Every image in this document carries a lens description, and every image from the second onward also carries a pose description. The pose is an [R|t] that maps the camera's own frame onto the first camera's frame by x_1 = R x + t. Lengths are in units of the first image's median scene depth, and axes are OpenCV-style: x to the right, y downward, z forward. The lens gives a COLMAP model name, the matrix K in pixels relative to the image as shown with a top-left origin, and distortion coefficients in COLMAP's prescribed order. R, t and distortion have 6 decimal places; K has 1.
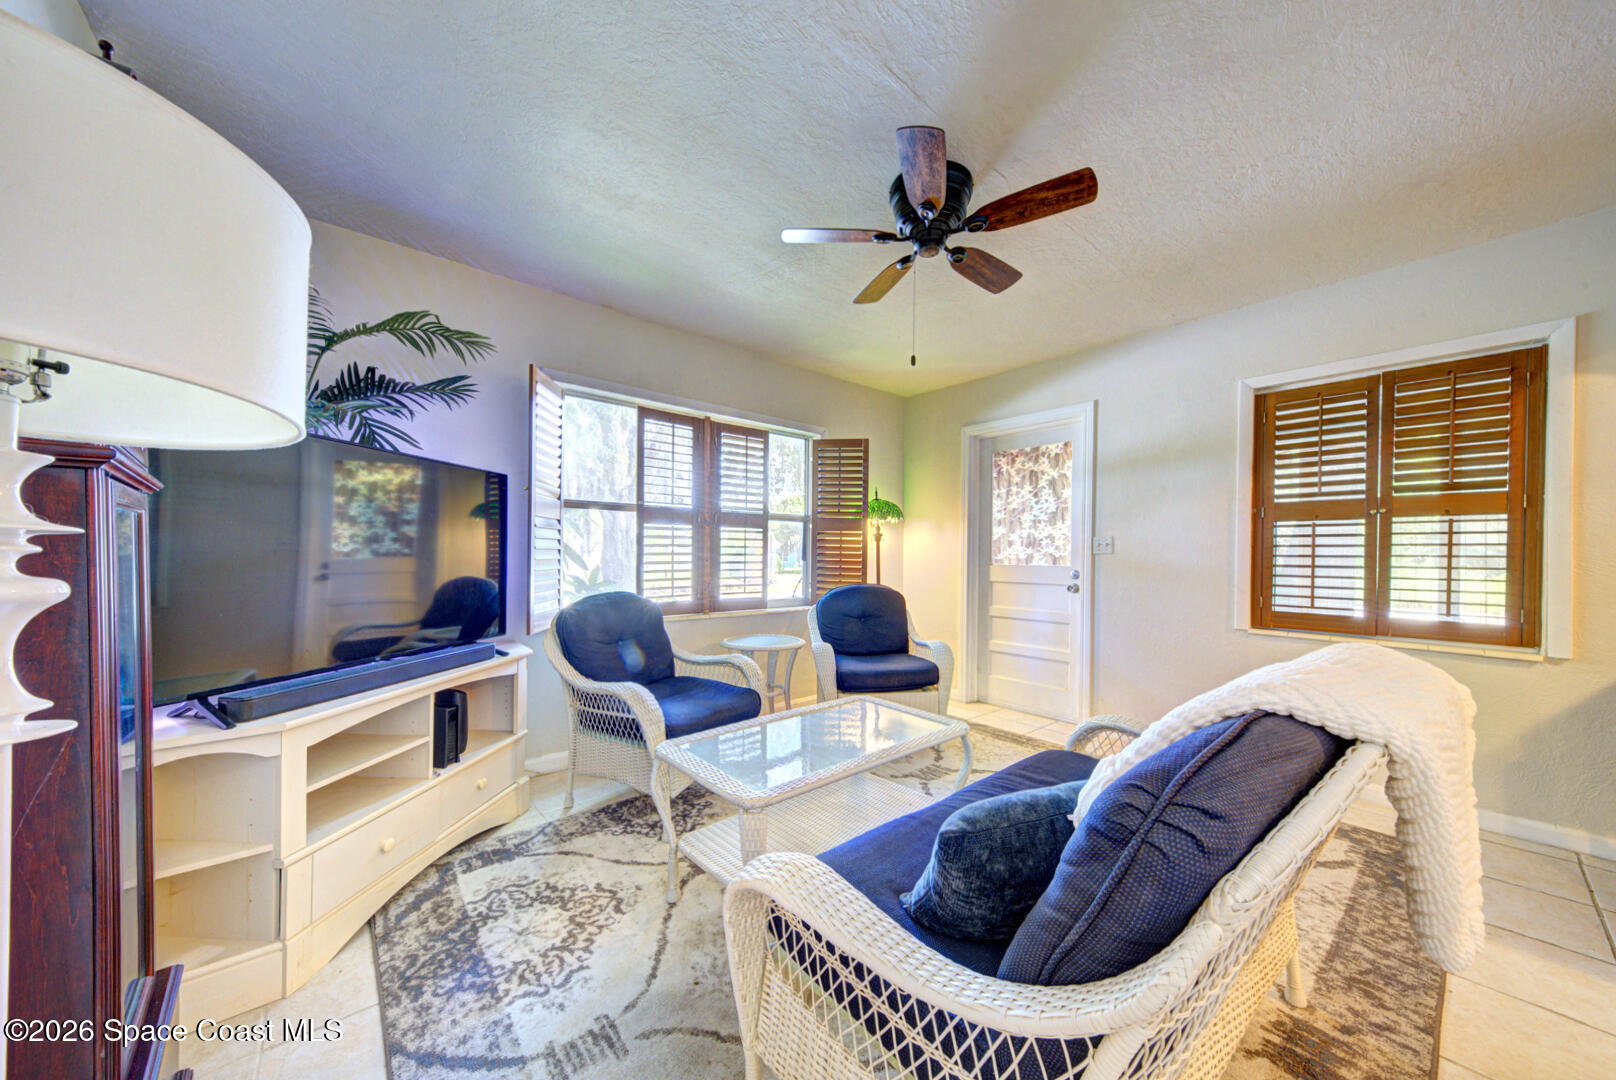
lens RADIAL K [[554.4, 0, 809.6], [0, 554.4, 559.1], [0, 0, 1]] dist [0.023677, -0.004499]
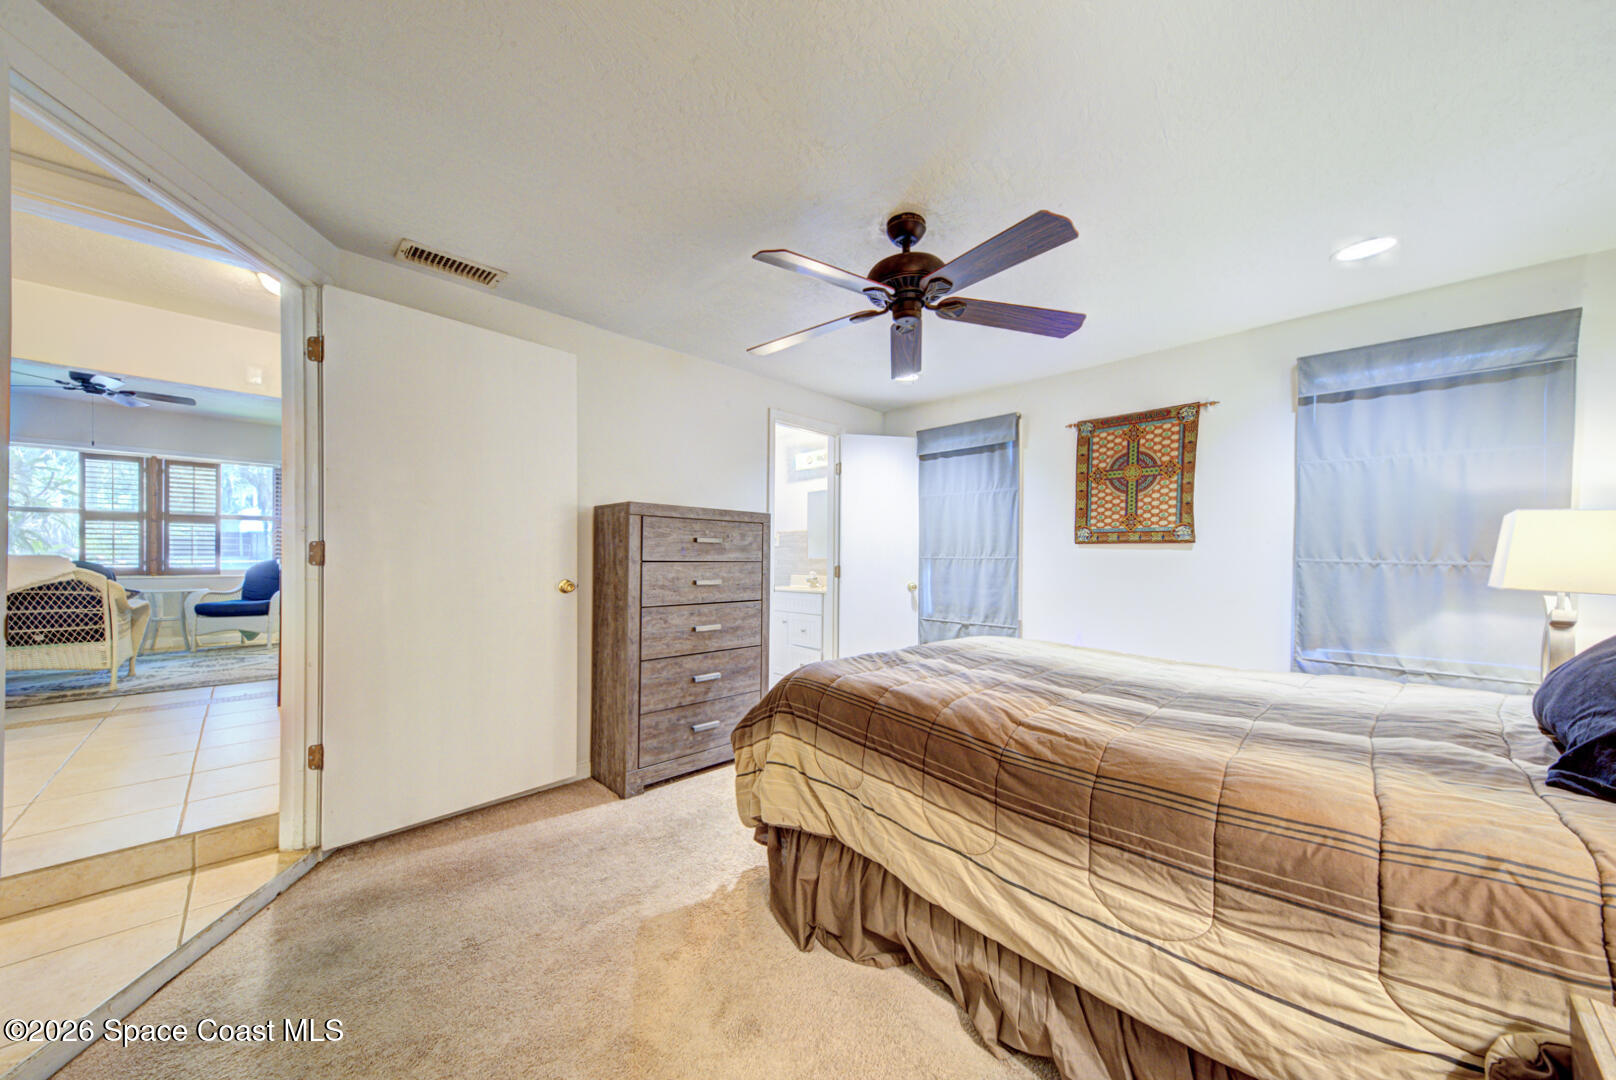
lens RADIAL K [[554.4, 0, 799.1], [0, 554.4, 556.5], [0, 0, 1]] dist [0.023677, -0.004499]
pose [[0.998413, -0.003489, 0.056206, 1.591361], [0.004126, 0.999929, -0.011222, 0.066967], [-0.056163, 0.011436, 0.998356, -0.767172]]
